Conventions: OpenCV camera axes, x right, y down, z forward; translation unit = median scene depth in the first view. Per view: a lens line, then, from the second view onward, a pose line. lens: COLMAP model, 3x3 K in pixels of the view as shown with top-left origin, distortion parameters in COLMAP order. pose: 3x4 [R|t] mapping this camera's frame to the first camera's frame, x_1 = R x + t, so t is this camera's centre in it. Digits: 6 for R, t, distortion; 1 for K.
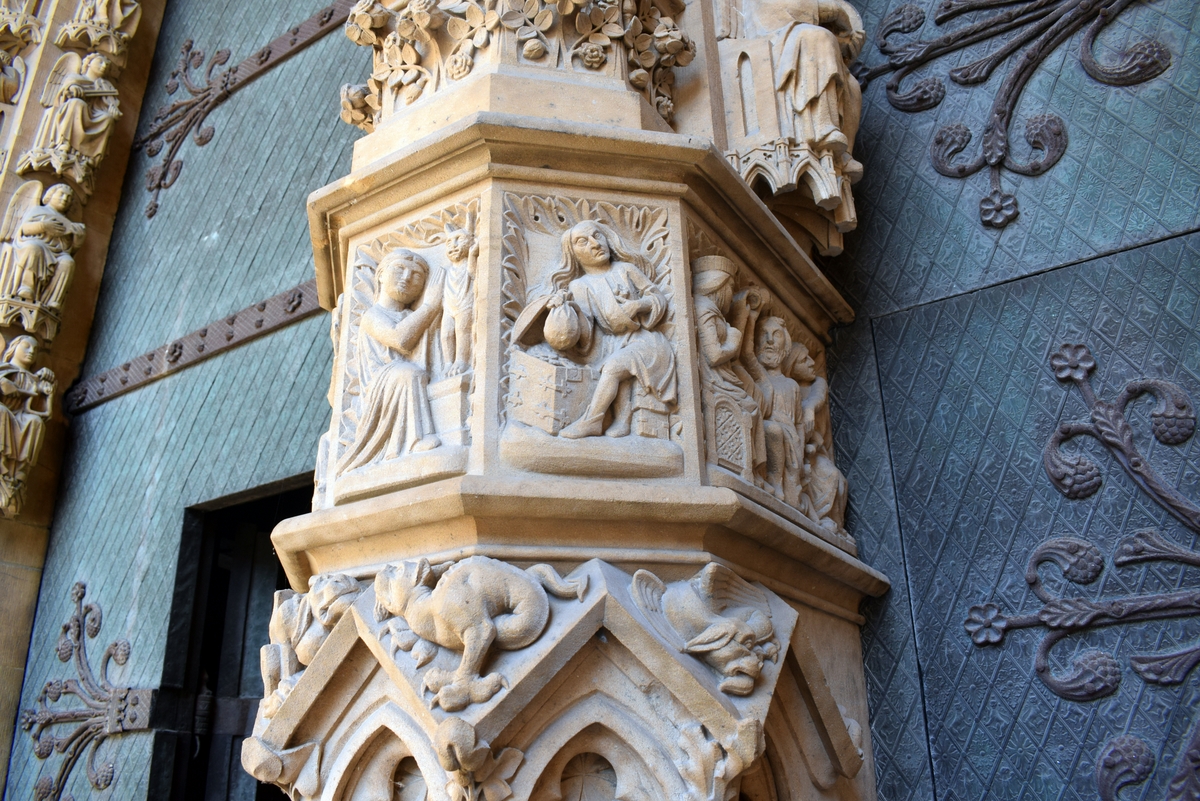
lens RADIAL K [[920.8, 0, 600.0], [0, 920.8, 400.5], [0, 0, 1]] dist [-0.093377, 0.006514]
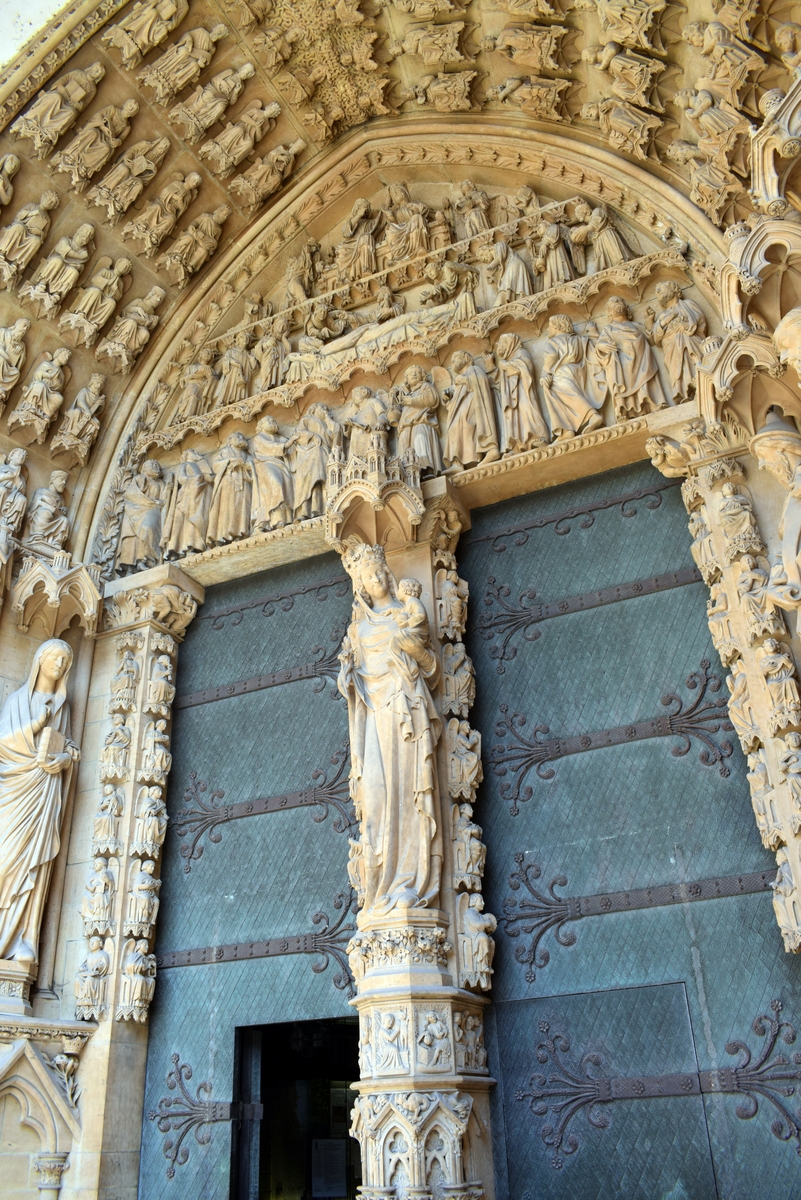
lens RADIAL K [[920.8, 0, 400.5], [0, 920.8, 600.0], [0, 0, 1]] dist [-0.093377, 0.006514]
pose [[0.990653, 0.052702, 0.125814, -0.630025], [-0.034999, 0.989676, -0.138984, -1.194009], [-0.131840, 0.133282, 0.982270, -2.759055]]
